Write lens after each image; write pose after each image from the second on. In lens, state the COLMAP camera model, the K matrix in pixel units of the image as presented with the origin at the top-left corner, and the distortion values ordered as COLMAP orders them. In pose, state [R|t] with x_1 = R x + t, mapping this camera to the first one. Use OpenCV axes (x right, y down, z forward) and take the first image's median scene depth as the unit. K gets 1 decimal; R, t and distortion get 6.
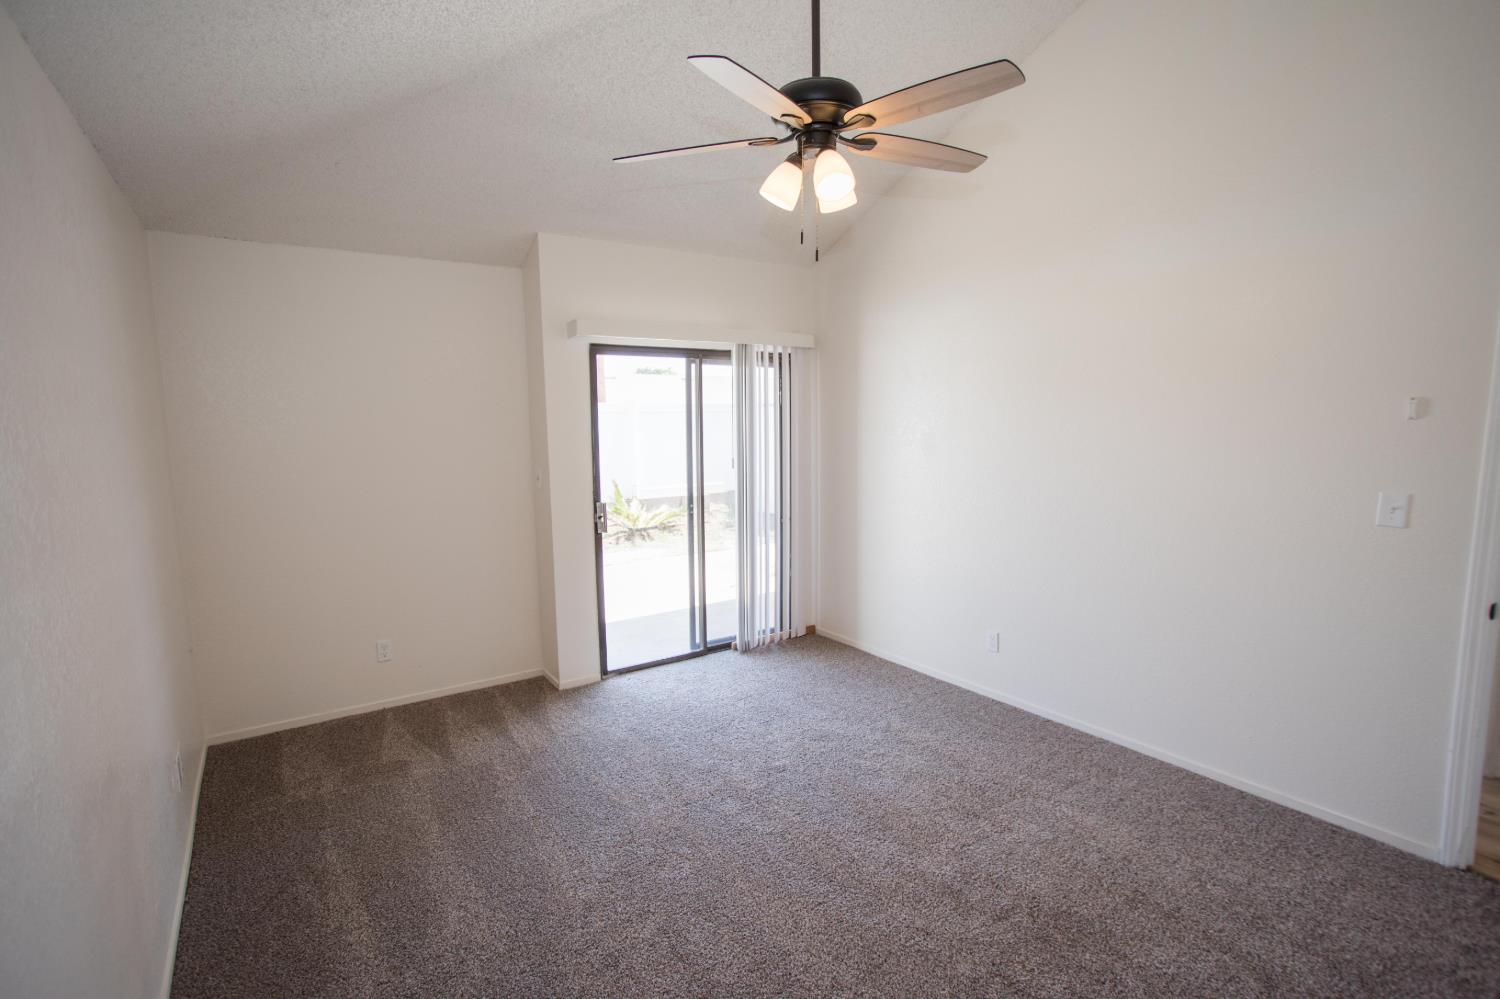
lens RADIAL K [[720.4, 0, 761.3], [0, 720.4, 503.2], [0, 0, 1]] dist [-0.057682, 0.038001]
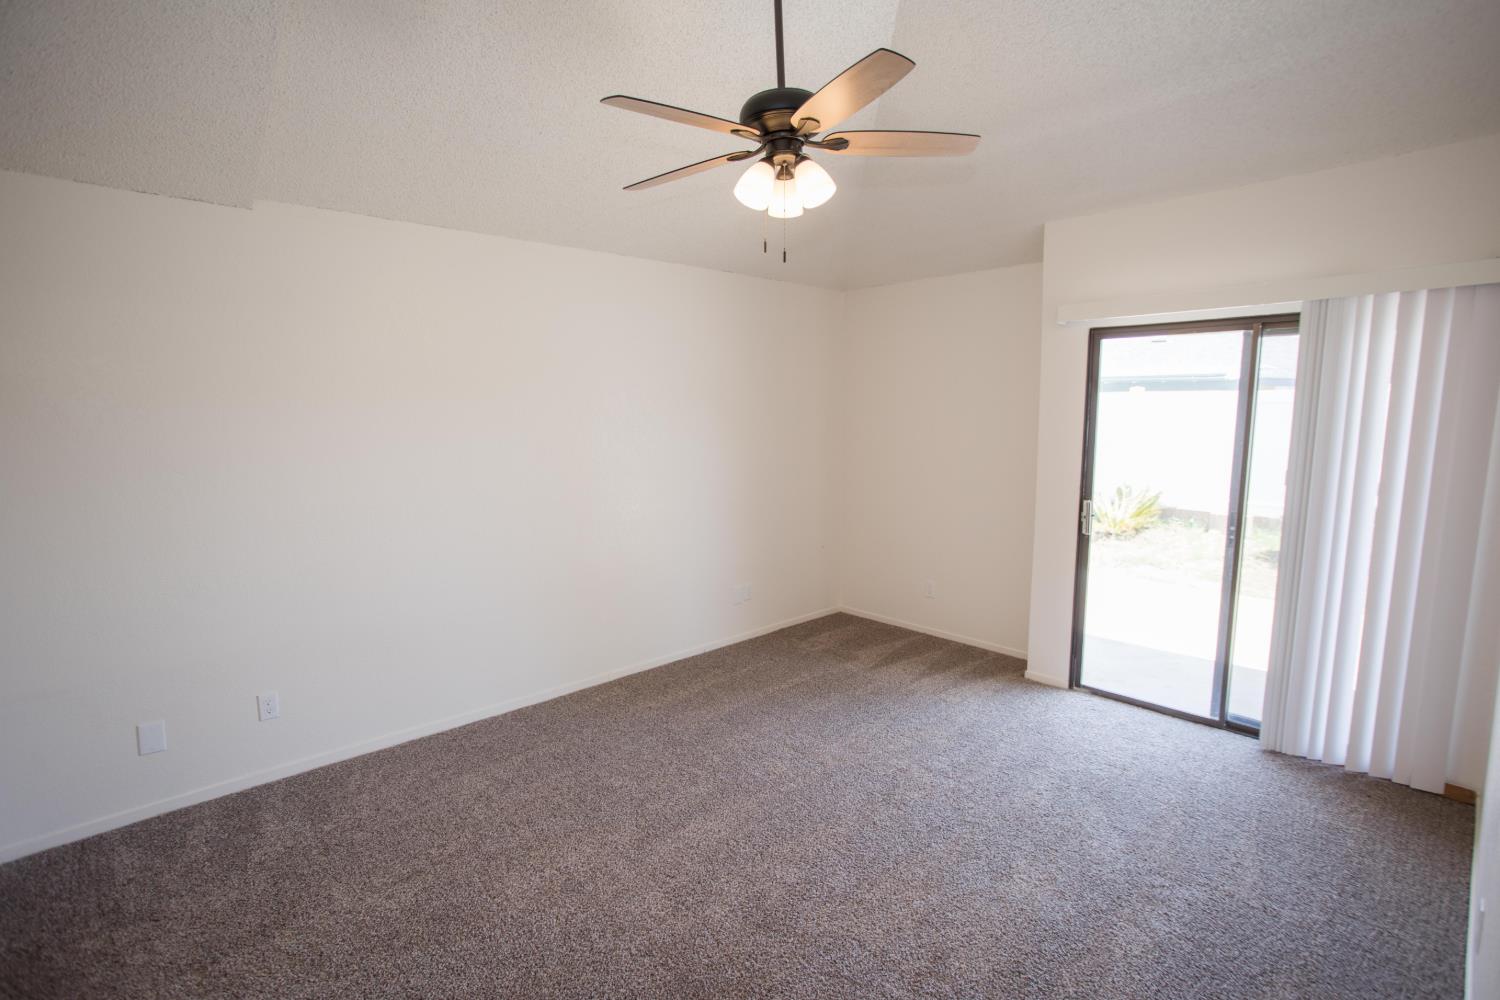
lens RADIAL K [[720.4, 0, 761.3], [0, 720.4, 503.7], [0, 0, 1]] dist [-0.057682, 0.038001]
pose [[0.142514, 0.139269, -0.979946, 0.625430], [-0.118577, 0.985324, 0.122789, -0.061439], [0.982664, 0.098700, 0.156937, 0.452996]]
